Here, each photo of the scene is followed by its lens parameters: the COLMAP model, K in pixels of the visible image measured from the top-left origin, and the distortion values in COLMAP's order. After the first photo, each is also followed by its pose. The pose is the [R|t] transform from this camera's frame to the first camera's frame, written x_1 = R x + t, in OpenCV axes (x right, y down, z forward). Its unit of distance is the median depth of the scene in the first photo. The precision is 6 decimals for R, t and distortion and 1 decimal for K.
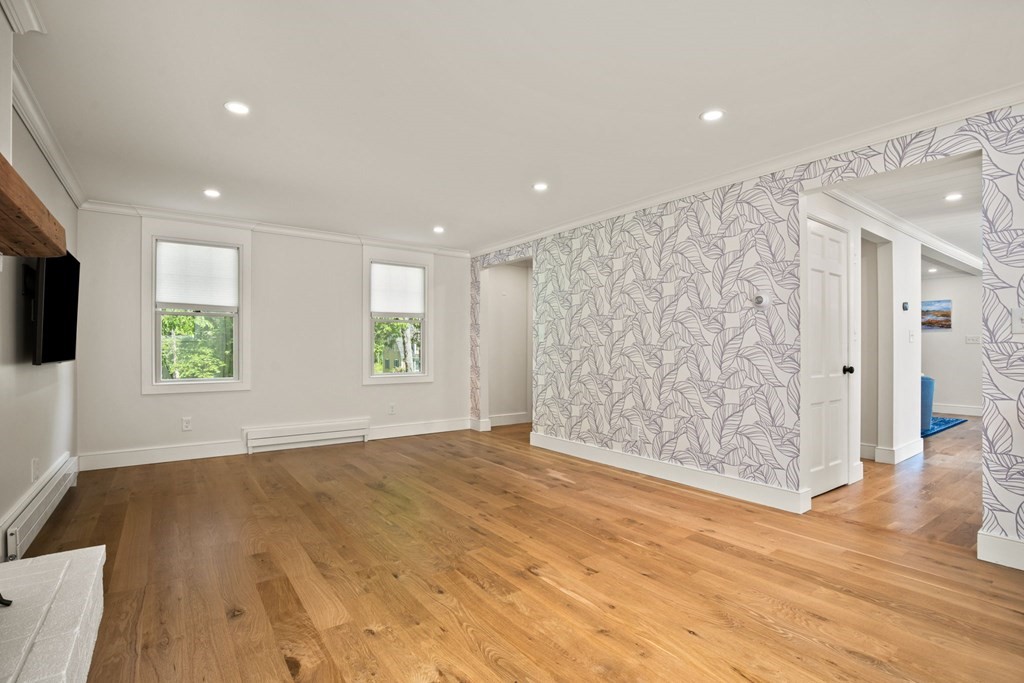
lens RADIAL K [[472.6, 0, 505.8], [0, 472.6, 346.6], [0, 0, 1]] dist [-0.025534, 0.001286]
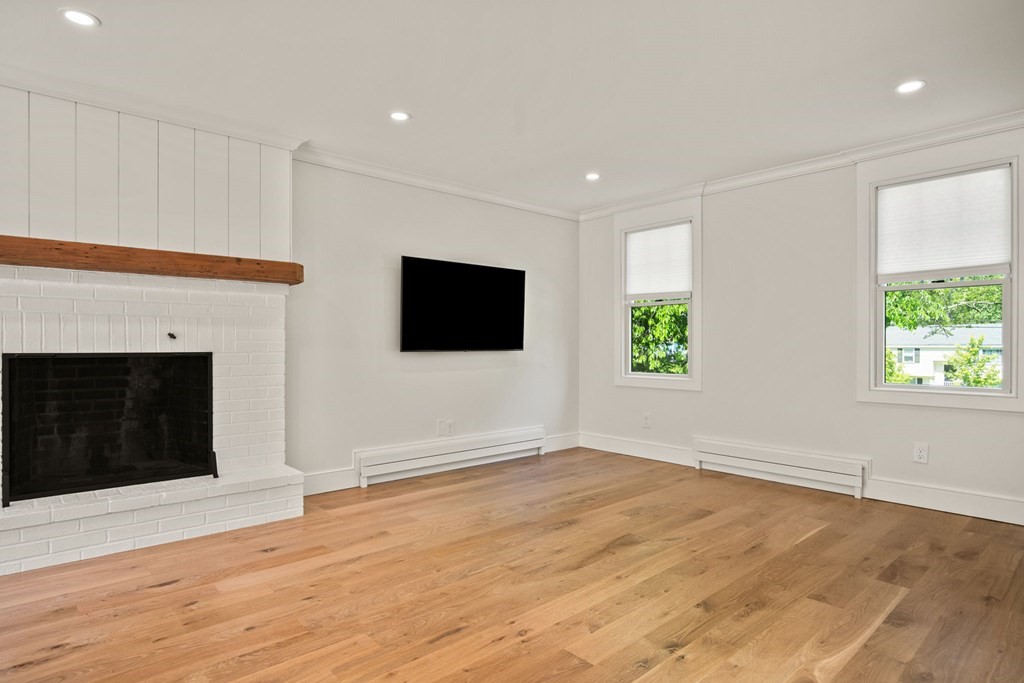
lens RADIAL K [[552.0, 0, 521.3], [0, 552.0, 346.7], [0, 0, 1]] dist [-0.016253, -0.000102]
pose [[0.128978, 0.003547, -0.991641, 0.543789], [0.004061, 0.999983, 0.004105, 0.013919], [0.991639, -0.004556, 0.128961, 0.835713]]
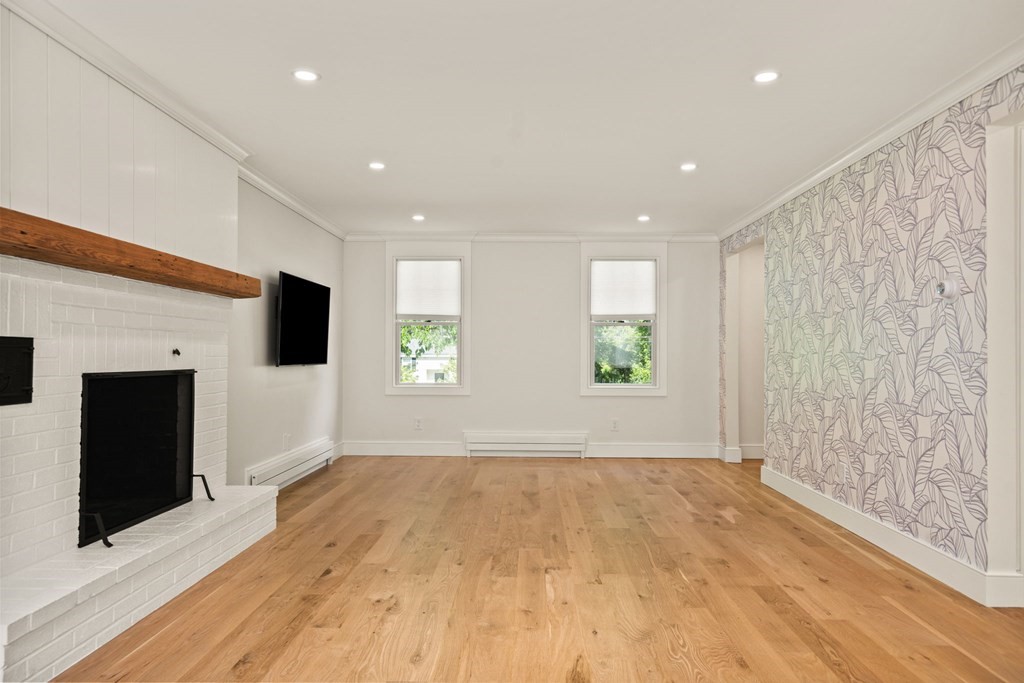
lens RADIAL K [[649.9, 0, 517.8], [0, 649.9, 342.9], [0, 0, 1]] dist [0.004478, 0.003174]
pose [[0.804195, -0.007532, -0.594318, 0.584044], [-0.001640, 0.999888, -0.014891, -0.003013], [0.594363, 0.012950, 0.804092, -0.139497]]
